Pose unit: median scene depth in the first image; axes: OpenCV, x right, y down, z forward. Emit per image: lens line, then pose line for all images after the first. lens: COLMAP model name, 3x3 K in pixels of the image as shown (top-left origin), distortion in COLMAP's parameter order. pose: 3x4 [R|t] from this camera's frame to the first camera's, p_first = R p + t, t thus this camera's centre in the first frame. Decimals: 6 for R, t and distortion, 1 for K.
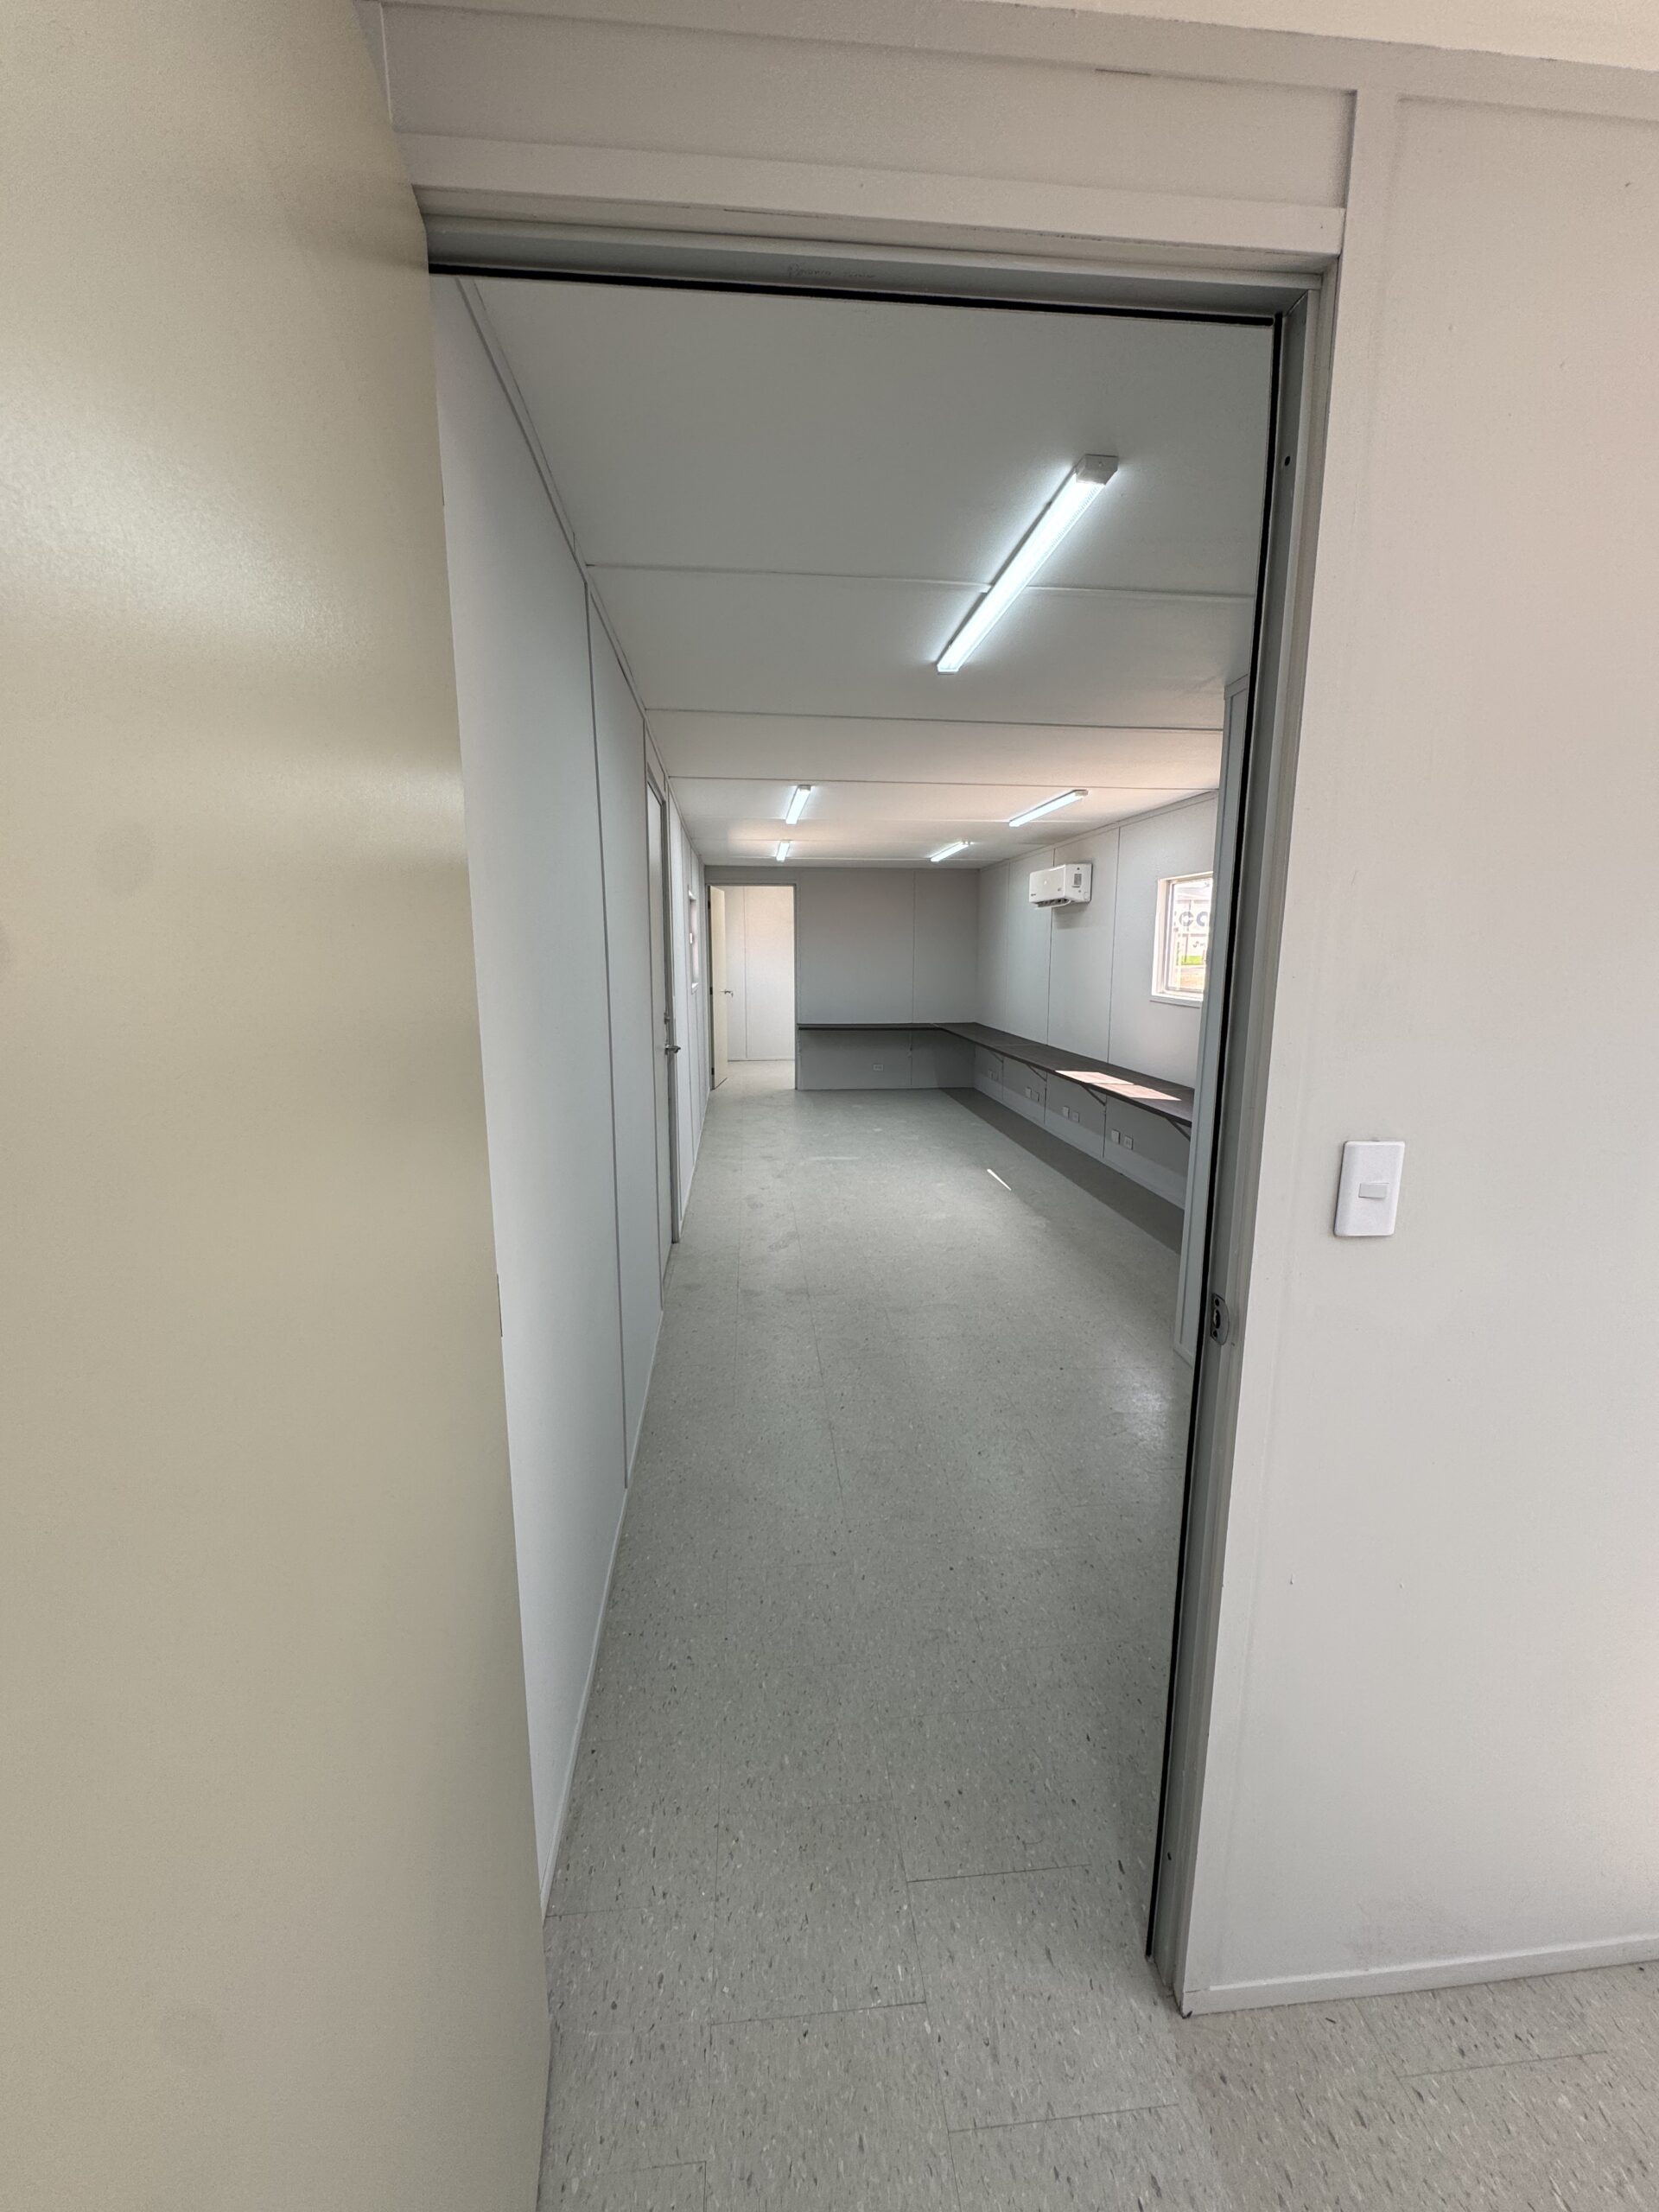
lens RADIAL K [[886.6, 0, 829.9], [0, 886.6, 1110.6], [0, 0, 1]] dist [-0.001643, 0.000361]
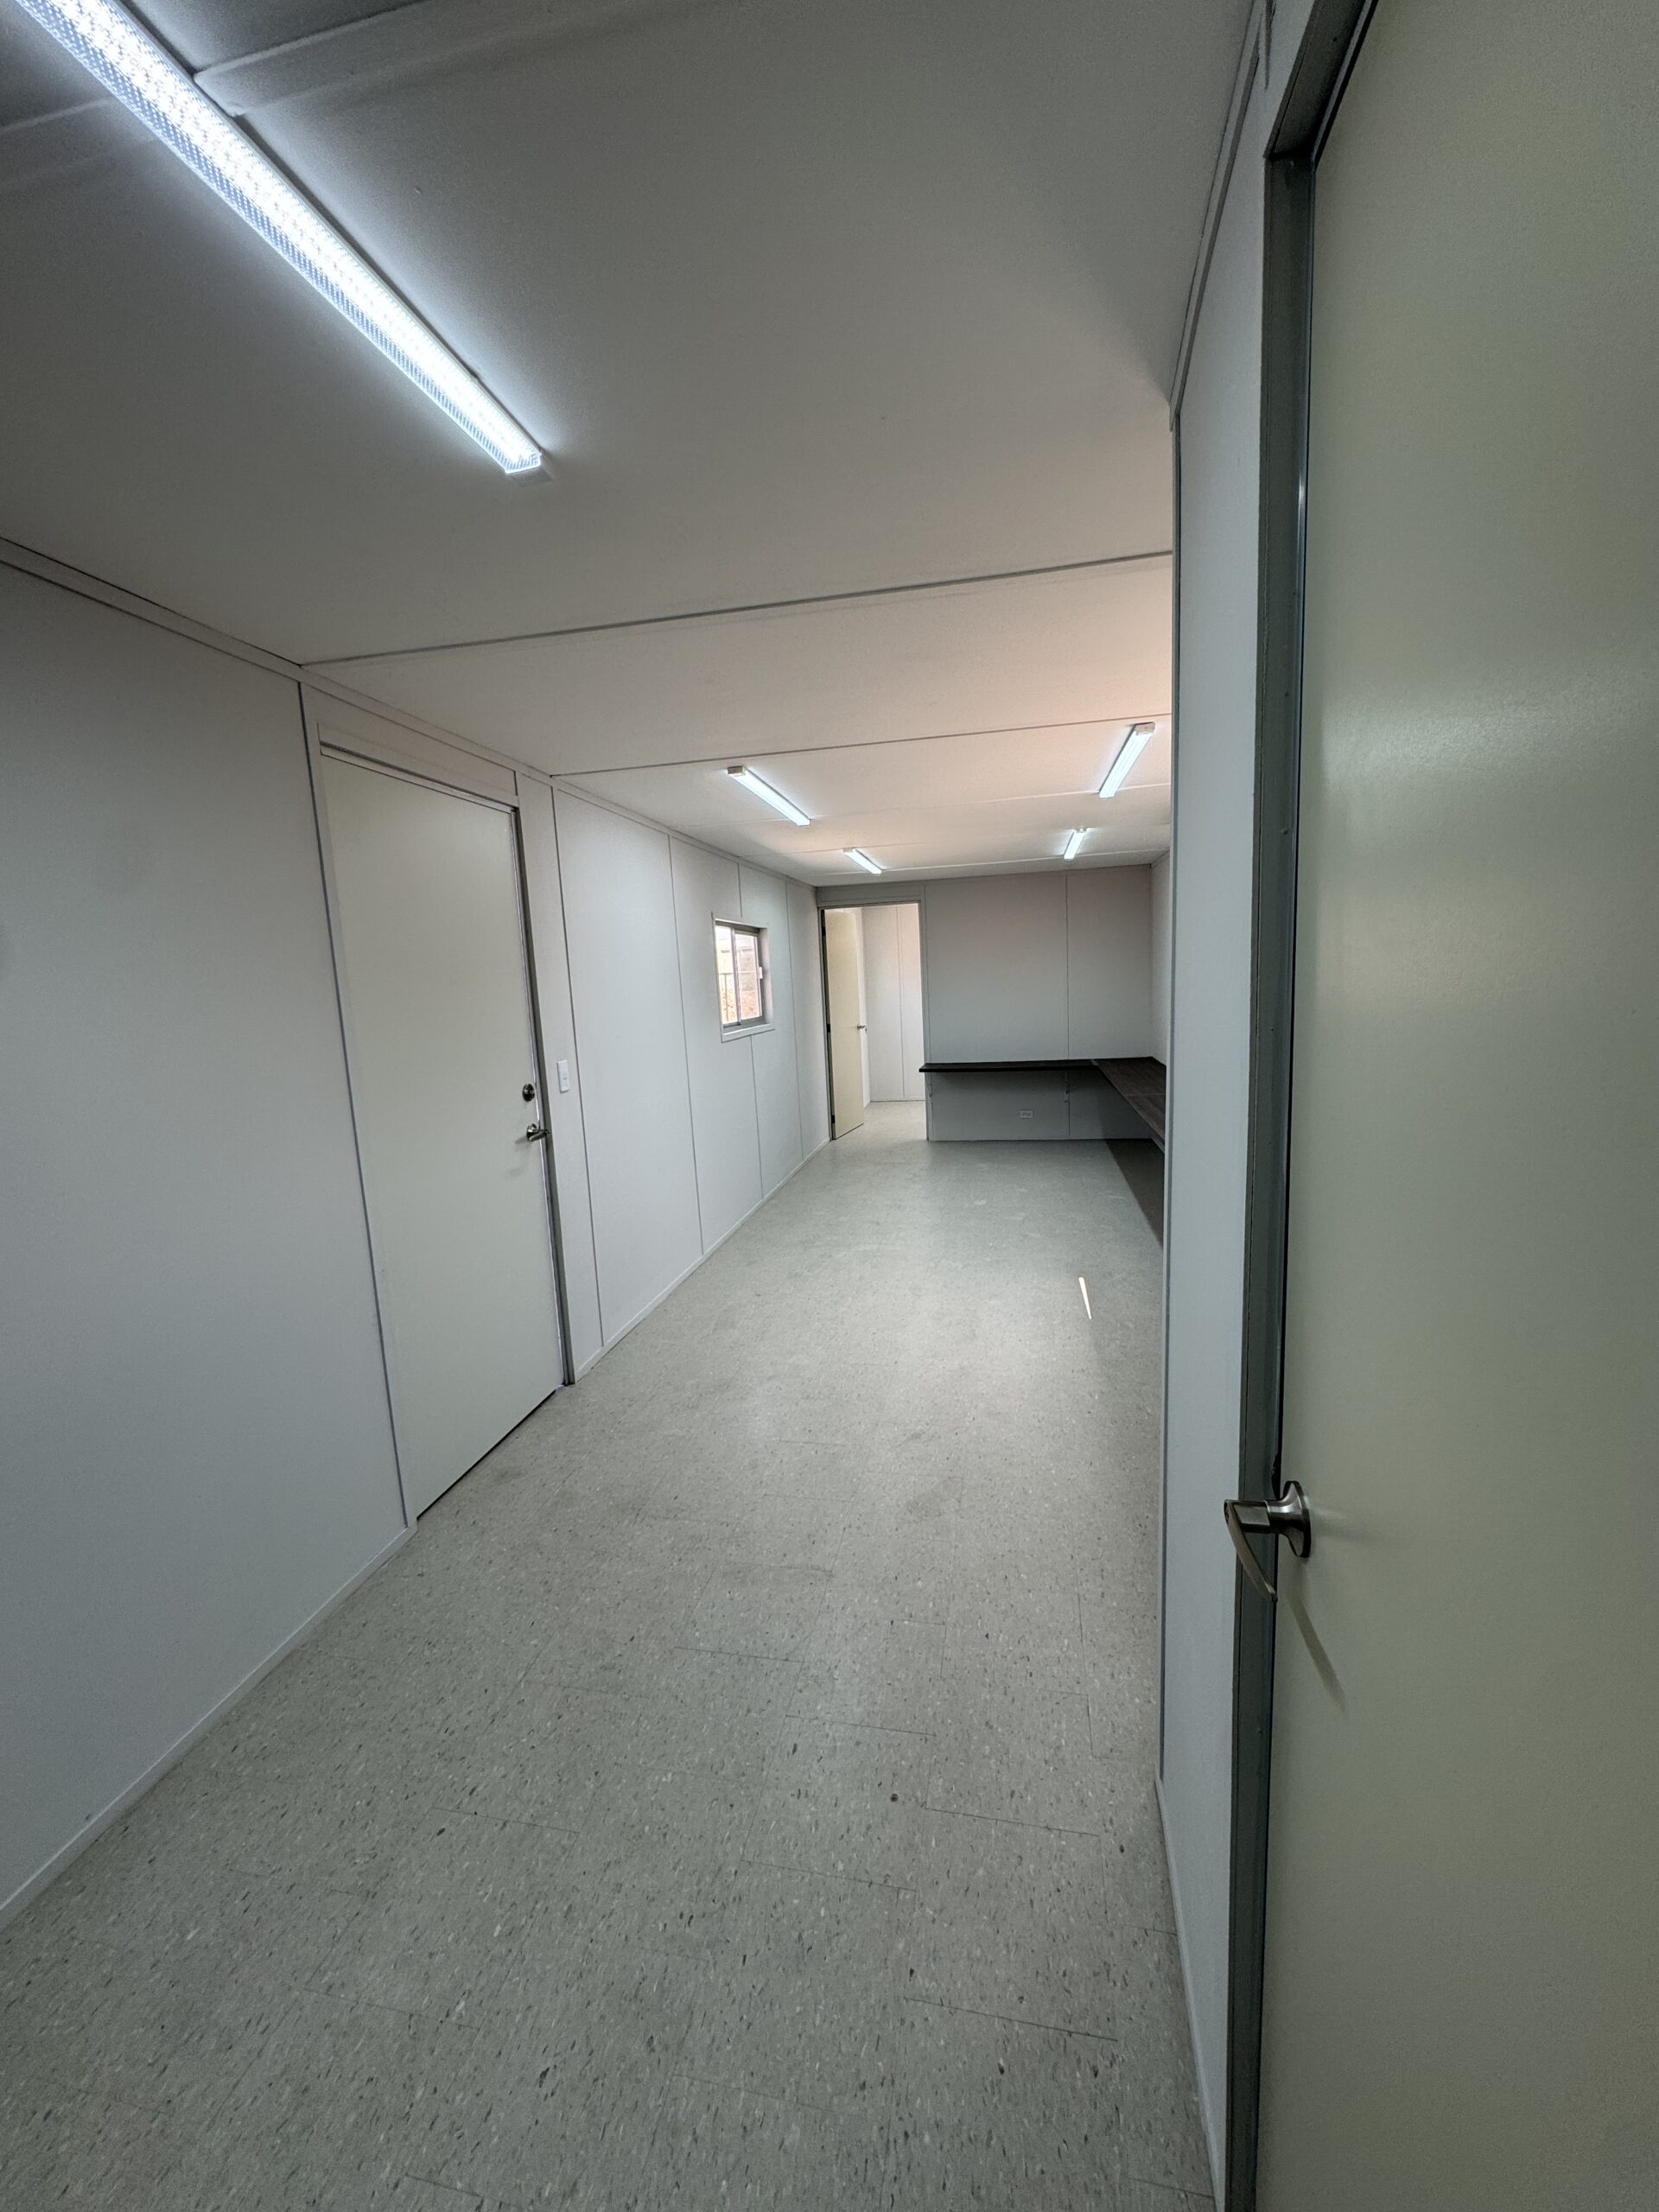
lens RADIAL K [[883.9, 0, 829.8], [0, 883.9, 1109.7], [0, 0, 1]] dist [0.000589, 0.000248]
pose [[0.953154, -0.003935, -0.302460, 0.203918], [-0.003131, 0.999734, -0.022871, -0.052960], [0.302469, 0.022747, 0.952888, 0.259729]]
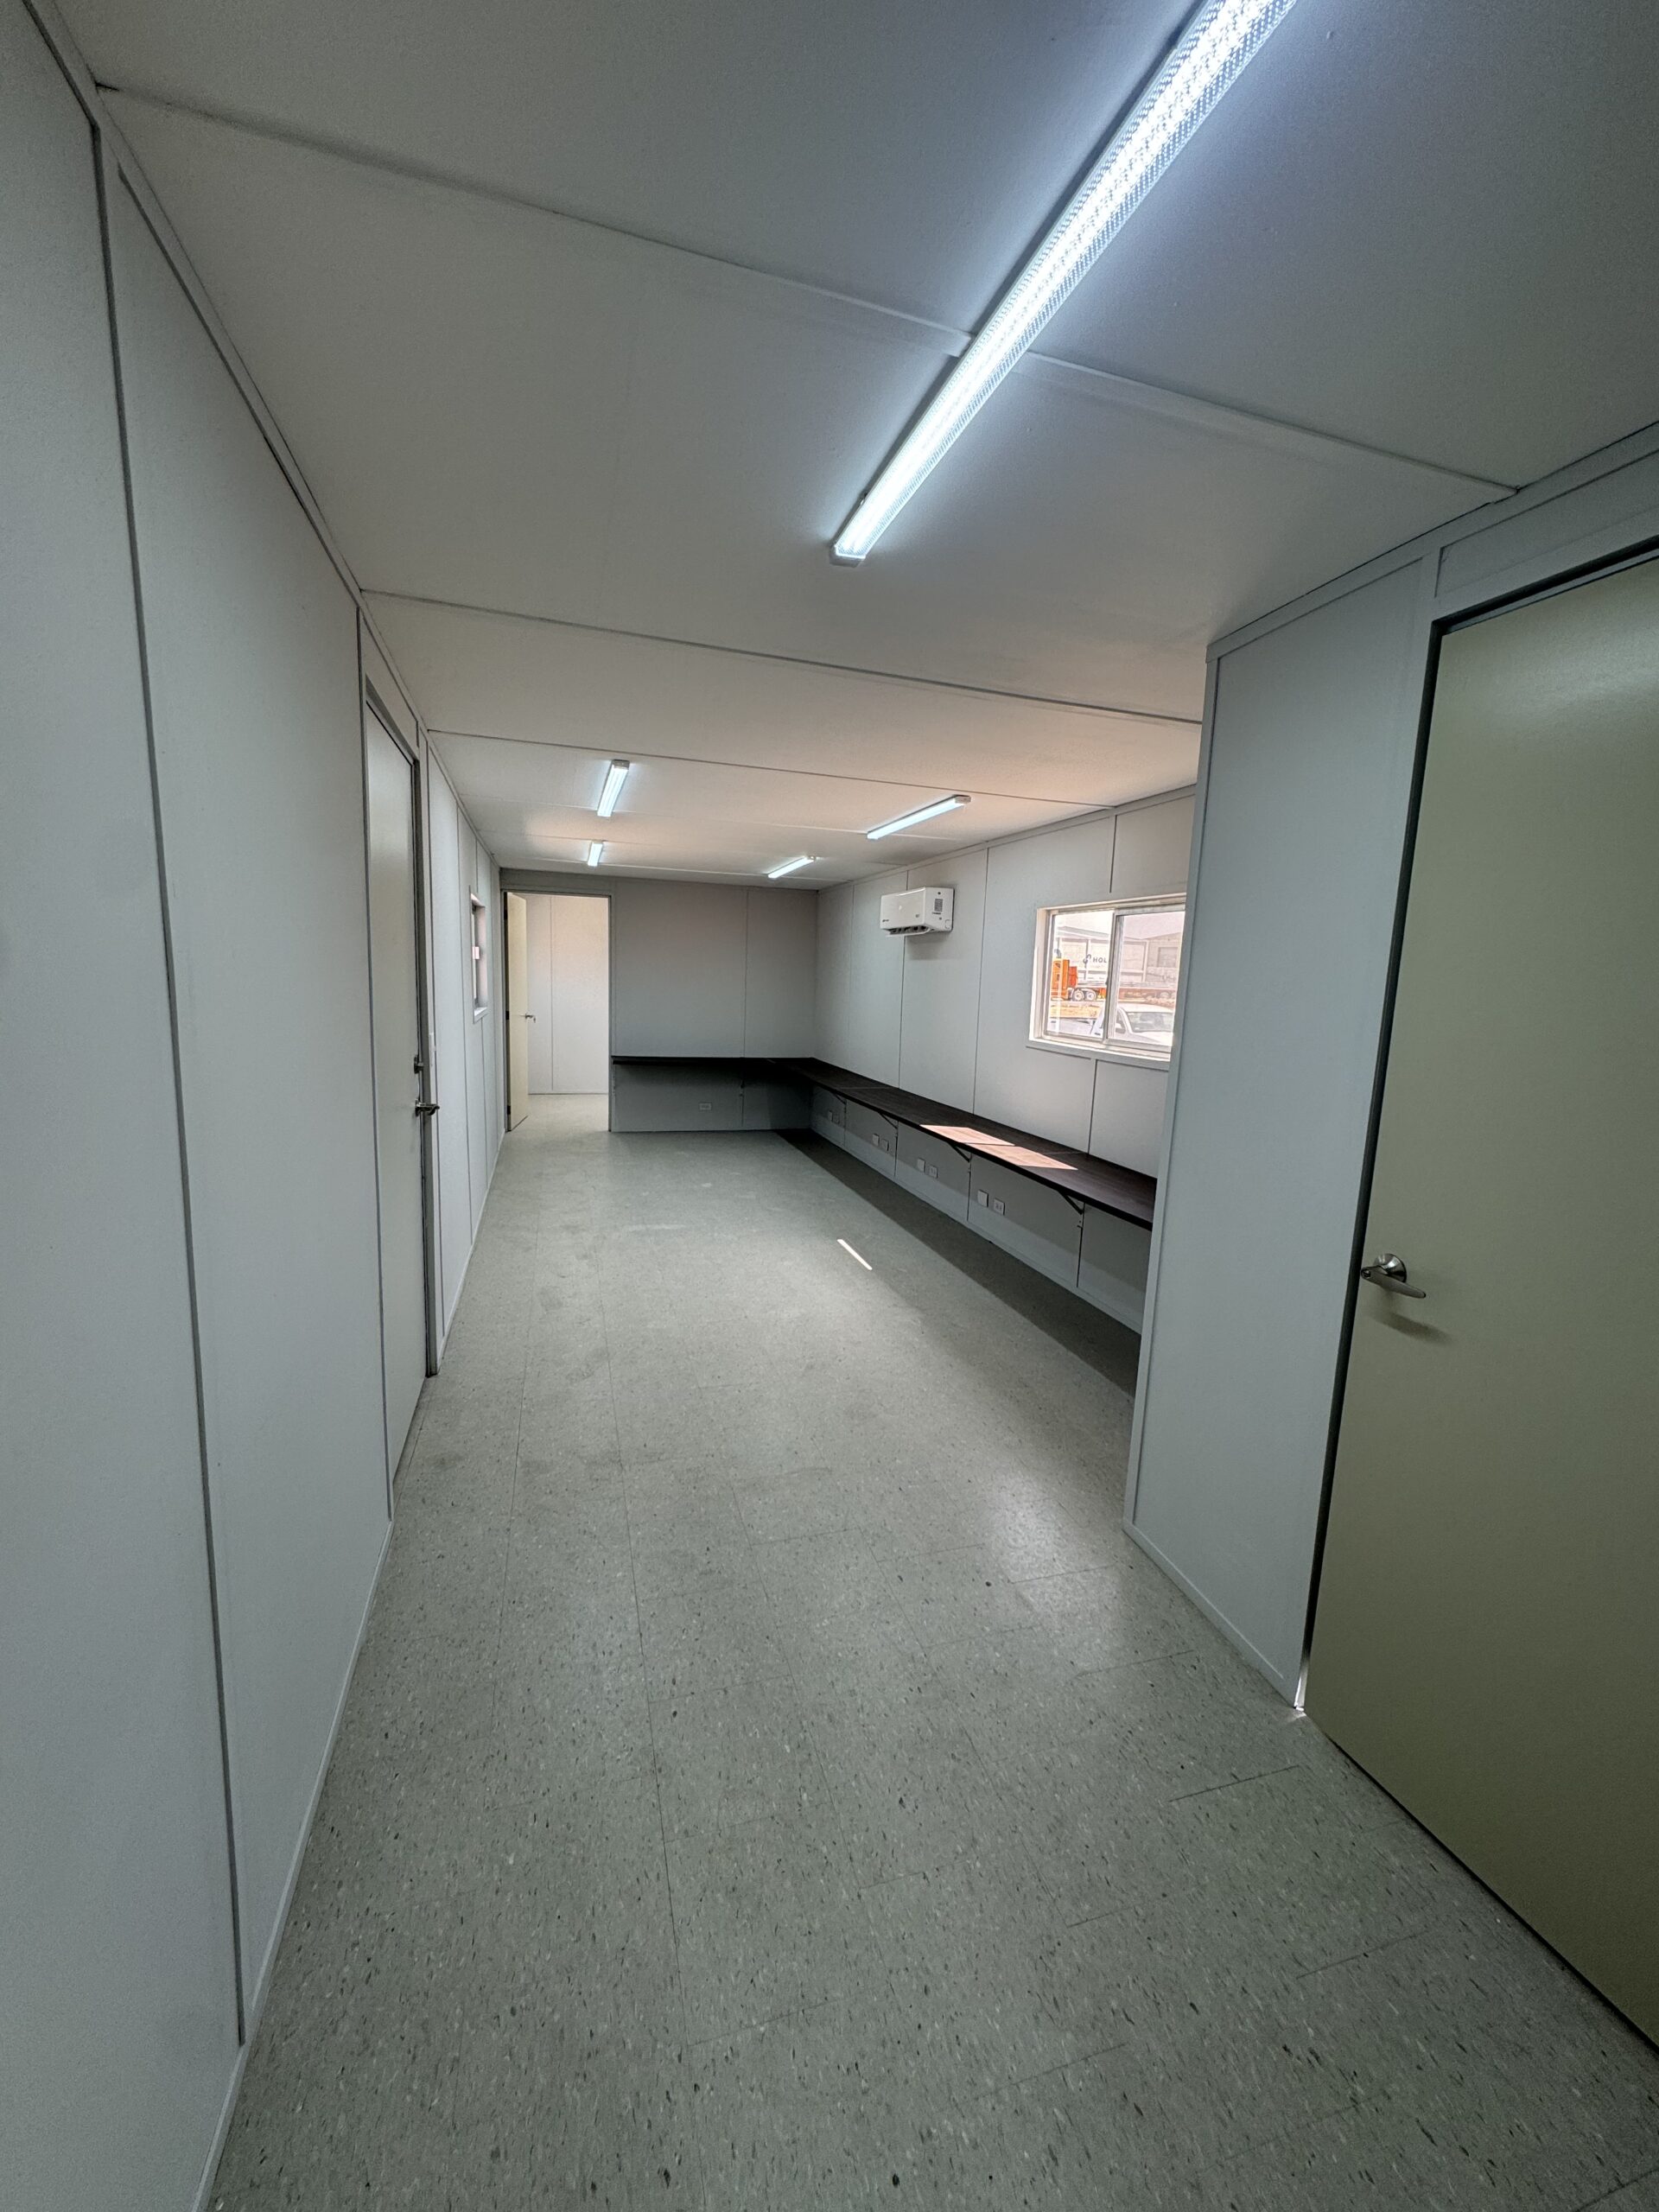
lens RADIAL K [[883.9, 0, 829.8], [0, 883.9, 1109.7], [0, 0, 1]] dist [0.000589, 0.000248]
pose [[0.979346, 0.005829, 0.202109, -0.003535], [-0.000626, 0.999667, -0.025798, -0.036376], [-0.202193, 0.025138, 0.979023, 0.174761]]
